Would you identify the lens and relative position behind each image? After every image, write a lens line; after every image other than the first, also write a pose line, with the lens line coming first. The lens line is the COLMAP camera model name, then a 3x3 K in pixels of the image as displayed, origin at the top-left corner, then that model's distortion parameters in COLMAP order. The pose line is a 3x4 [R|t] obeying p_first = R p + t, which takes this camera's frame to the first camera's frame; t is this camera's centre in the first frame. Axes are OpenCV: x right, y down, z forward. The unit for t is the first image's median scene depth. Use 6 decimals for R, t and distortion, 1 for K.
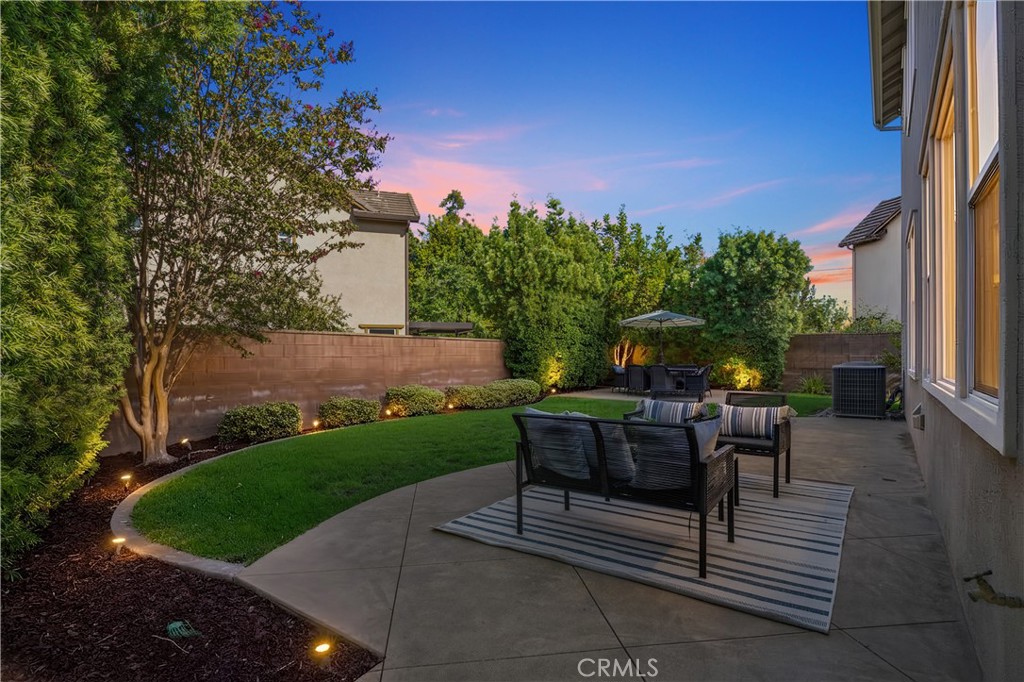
lens RADIAL K [[516.9, 0, 511.3], [0, 516.9, 354.2], [0, 0, 1]] dist [-0.000277, -0.000121]
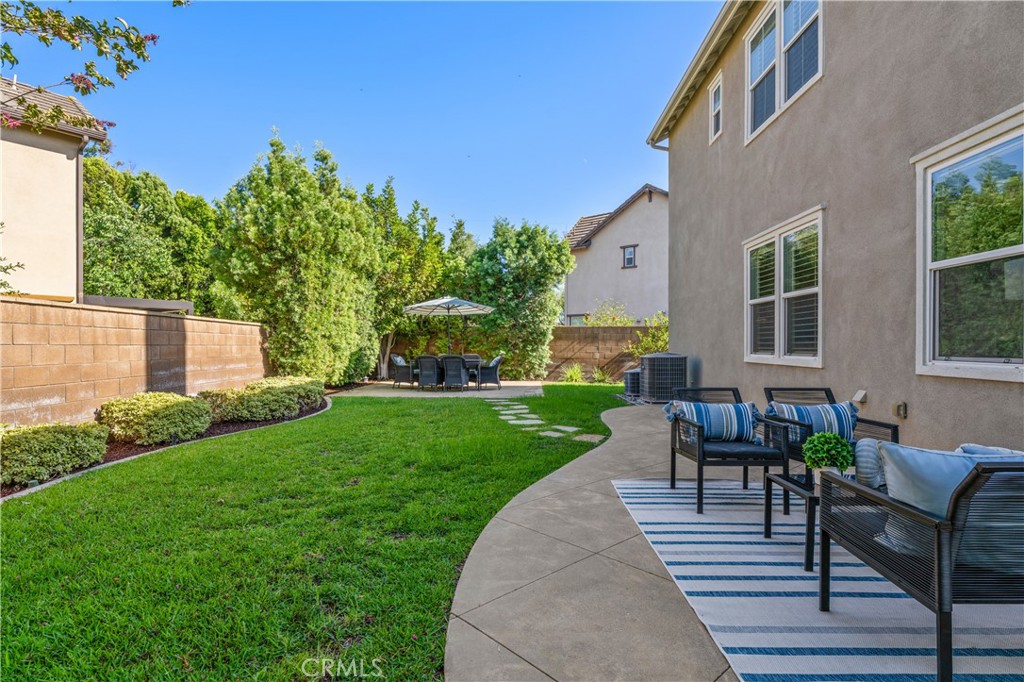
lens RADIAL K [[511.4, 0, 513.0], [0, 511.4, 346.7], [0, 0, 1]] dist [0.001020, -0.000020]
pose [[0.827737, 0.002663, 0.561109, -0.132001], [-0.003579, 0.999993, 0.000533, 0.003056], [-0.561104, -0.002449, 0.827742, 0.195377]]
